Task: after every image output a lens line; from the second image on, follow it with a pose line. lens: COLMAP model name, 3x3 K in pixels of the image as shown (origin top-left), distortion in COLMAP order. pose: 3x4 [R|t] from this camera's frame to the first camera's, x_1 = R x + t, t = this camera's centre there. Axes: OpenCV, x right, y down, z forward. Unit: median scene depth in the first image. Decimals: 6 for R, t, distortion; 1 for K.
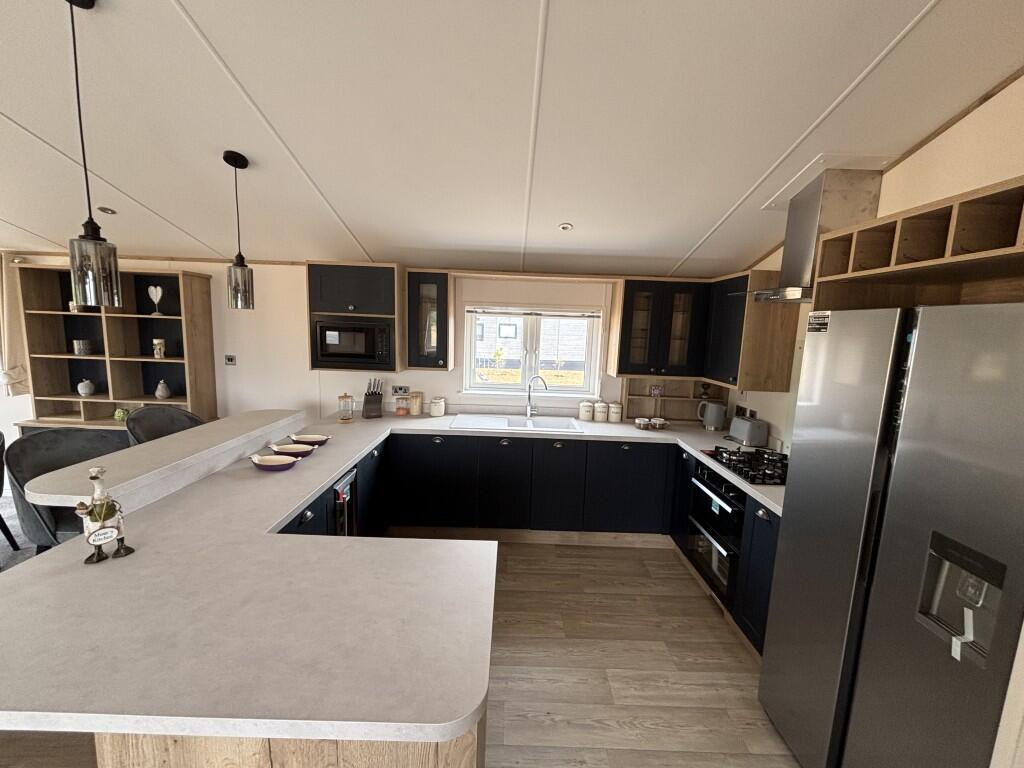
lens RADIAL K [[411.6, 0, 512.0], [0, 411.6, 384.0], [0, 0, 1]] dist [0.003148, -0.000123]
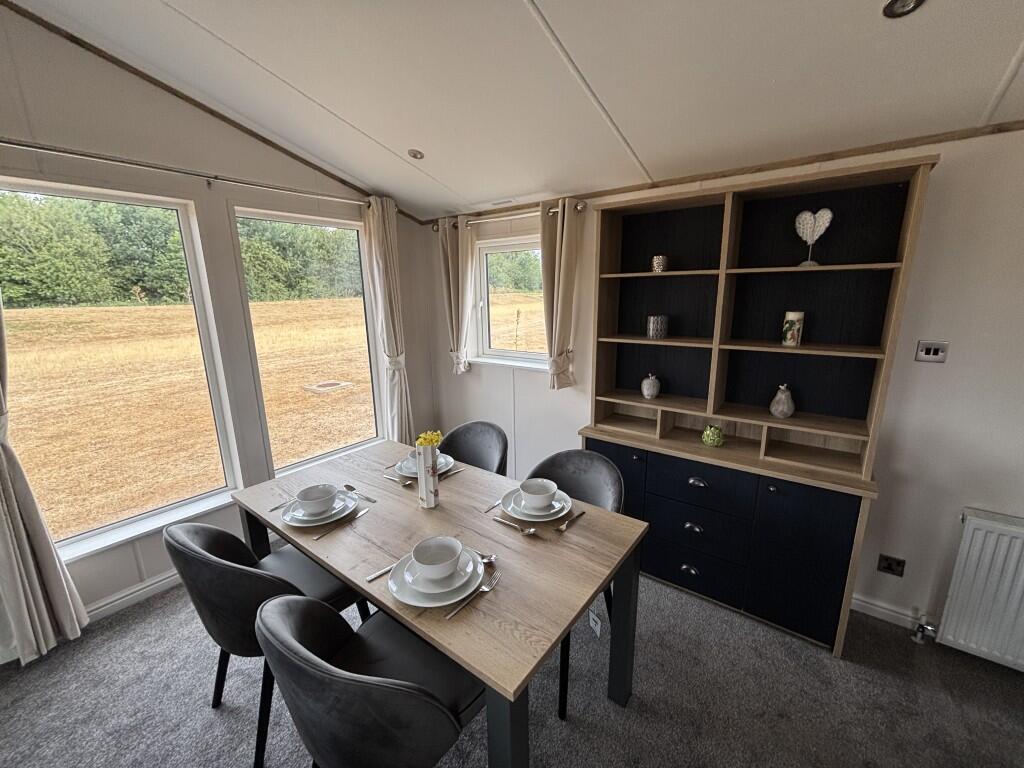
lens RADIAL K [[411.6, 0, 512.0], [0, 411.6, 384.0], [0, 0, 1]] dist [0.003148, -0.000123]
pose [[0.796564, 0.082520, -0.598896, -0.829003], [-0.036468, 0.995395, 0.088647, -0.048094], [0.603453, -0.048773, 0.795905, 0.333505]]
